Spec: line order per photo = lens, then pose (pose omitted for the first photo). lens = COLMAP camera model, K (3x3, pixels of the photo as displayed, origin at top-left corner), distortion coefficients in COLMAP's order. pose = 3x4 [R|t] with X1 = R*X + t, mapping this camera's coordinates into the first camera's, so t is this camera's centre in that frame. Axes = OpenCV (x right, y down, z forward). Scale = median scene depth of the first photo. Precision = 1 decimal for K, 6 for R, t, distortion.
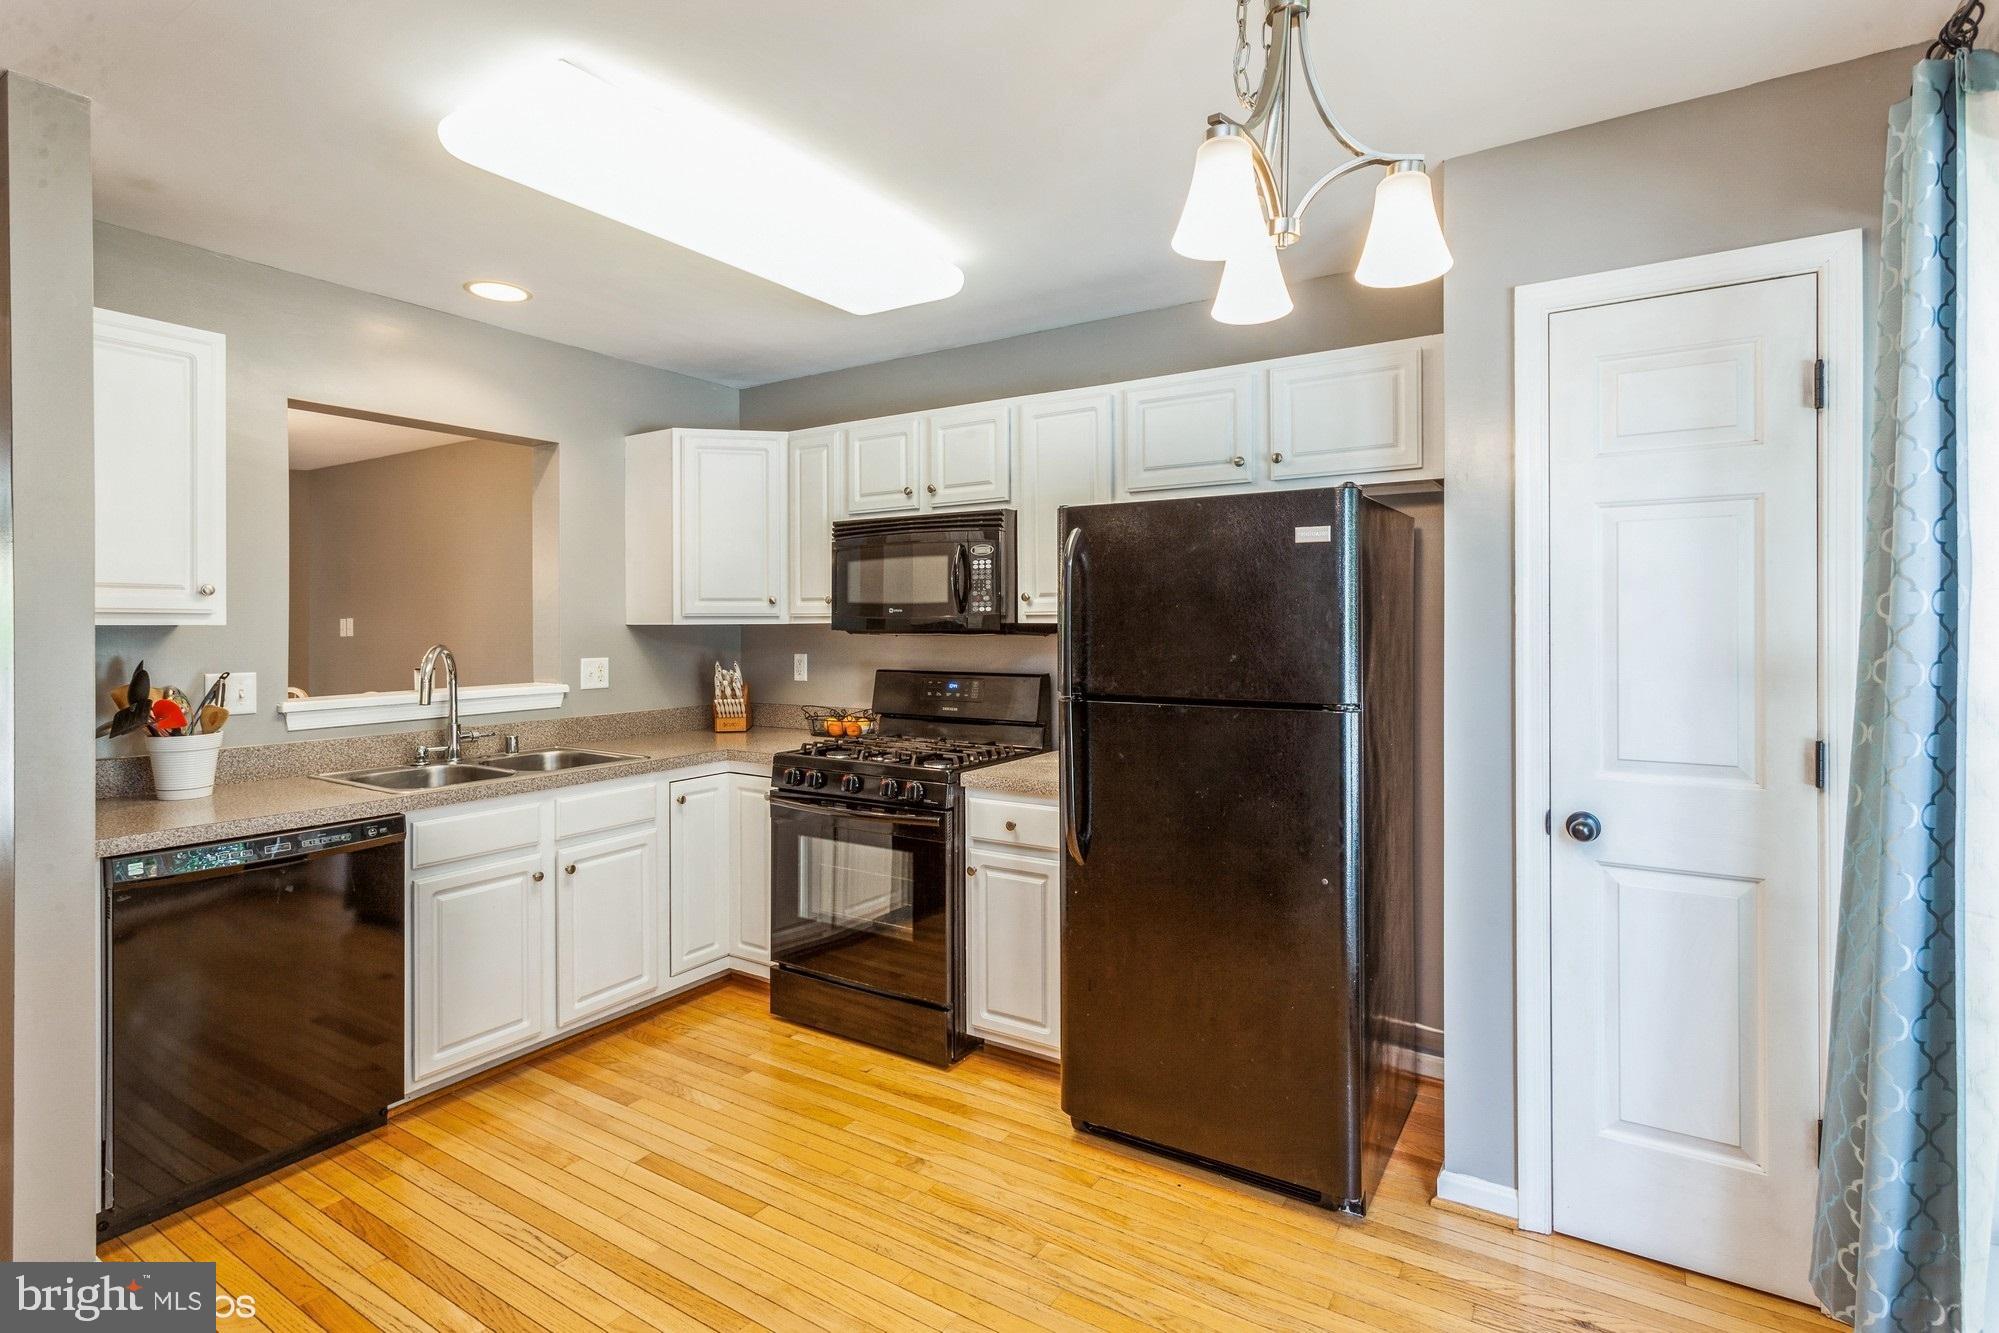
lens RADIAL K [[963.5, 0, 1000.6], [0, 963.5, 626.0], [0, 0, 1]] dist [-0.000882, 0.002492]
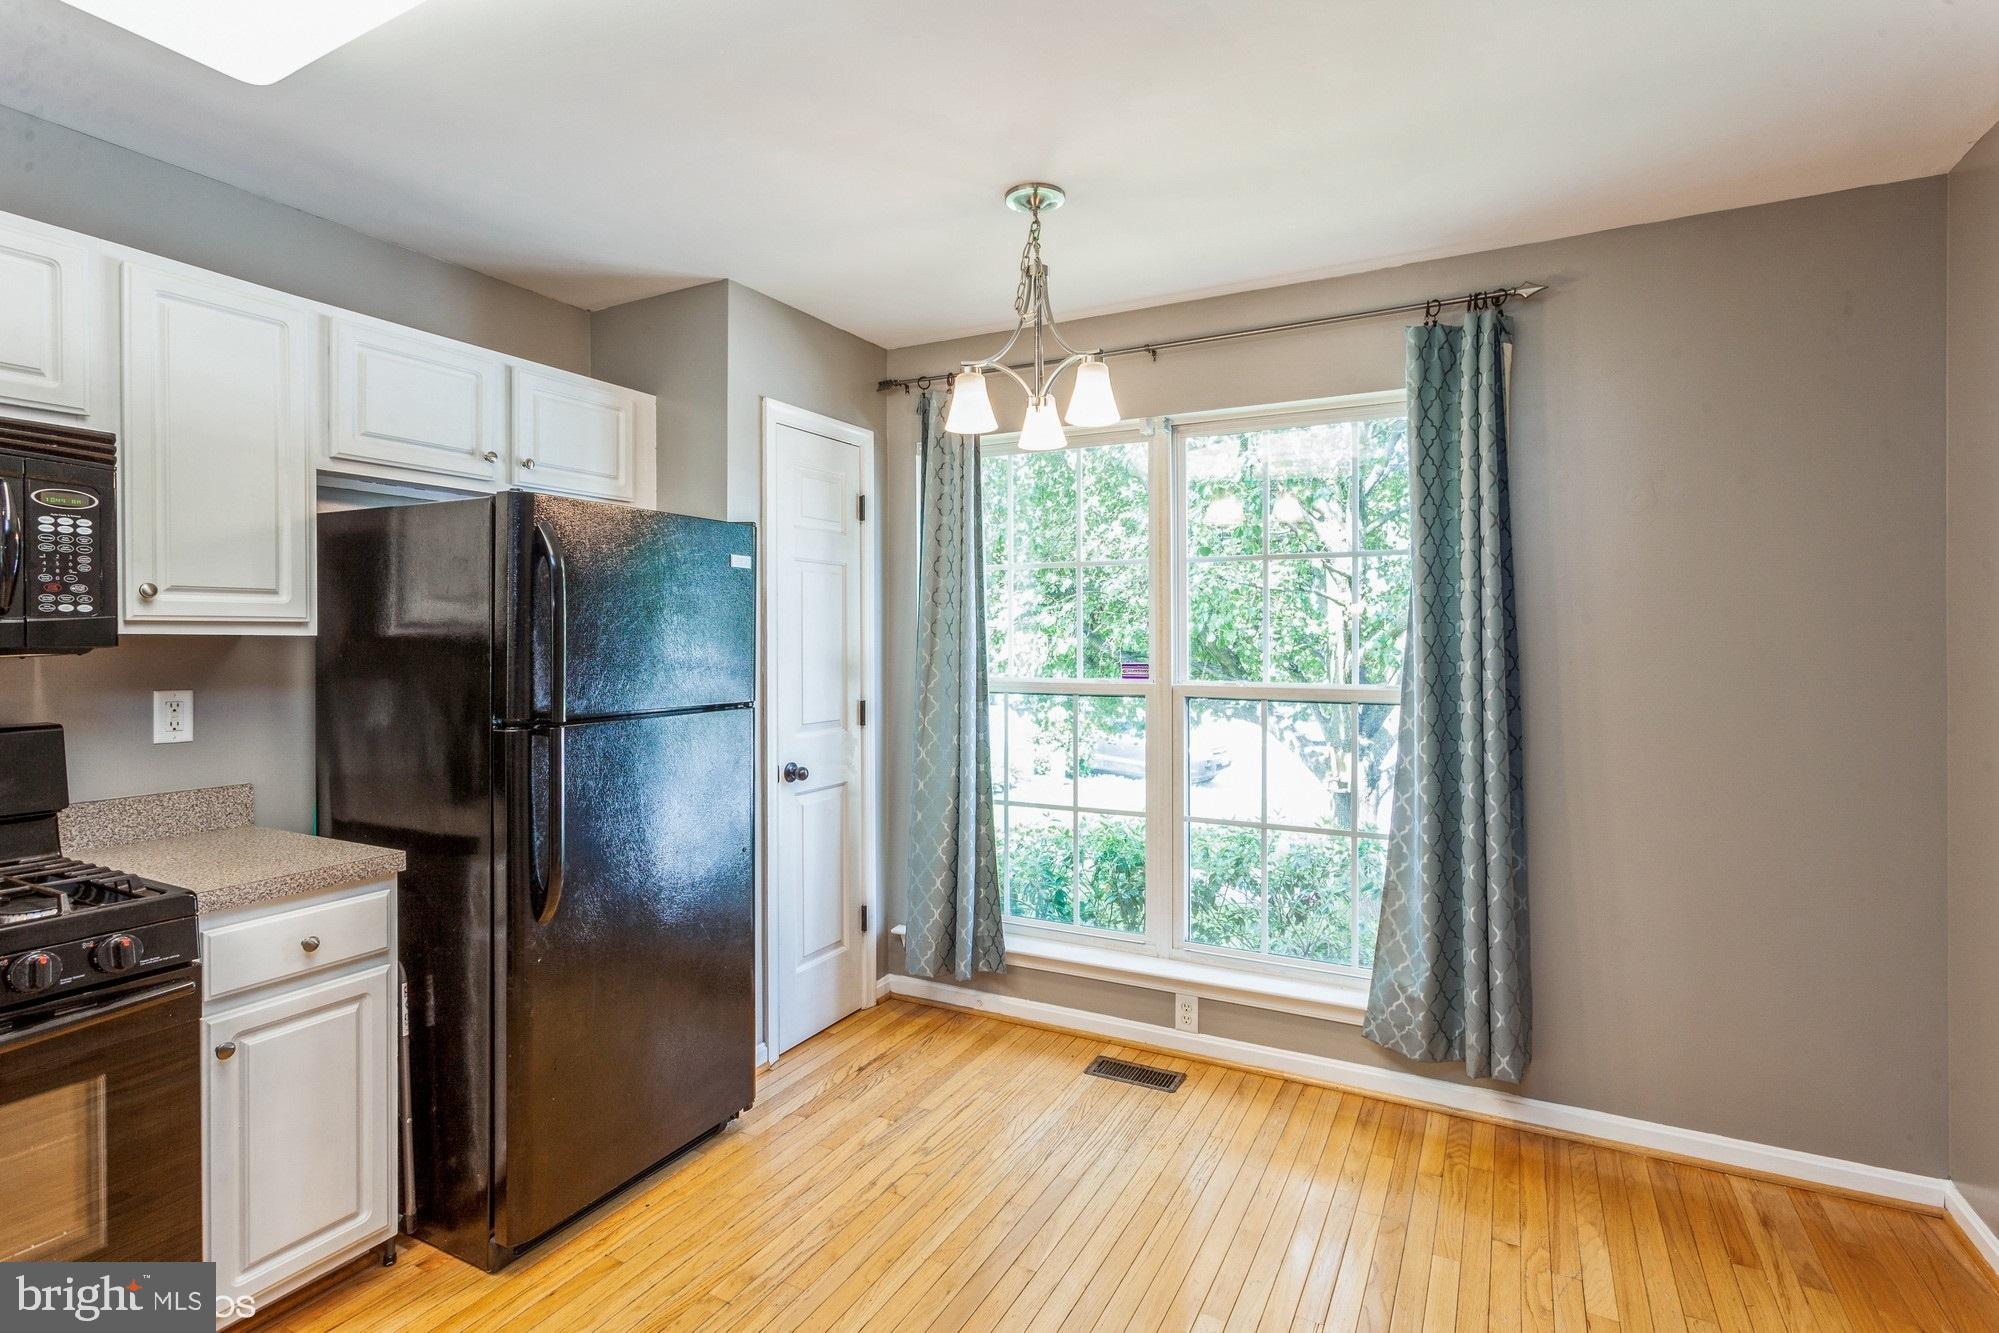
lens RADIAL K [[963.5, 0, 969.5], [0, 963.5, 643.7], [0, 0, 1]] dist [-0.000882, 0.002492]
pose [[-0.055620, -0.002997, 0.998448, -0.626374], [0.003277, 0.999990, 0.003184, 0.002729], [-0.998447, 0.003449, -0.055609, 0.555448]]
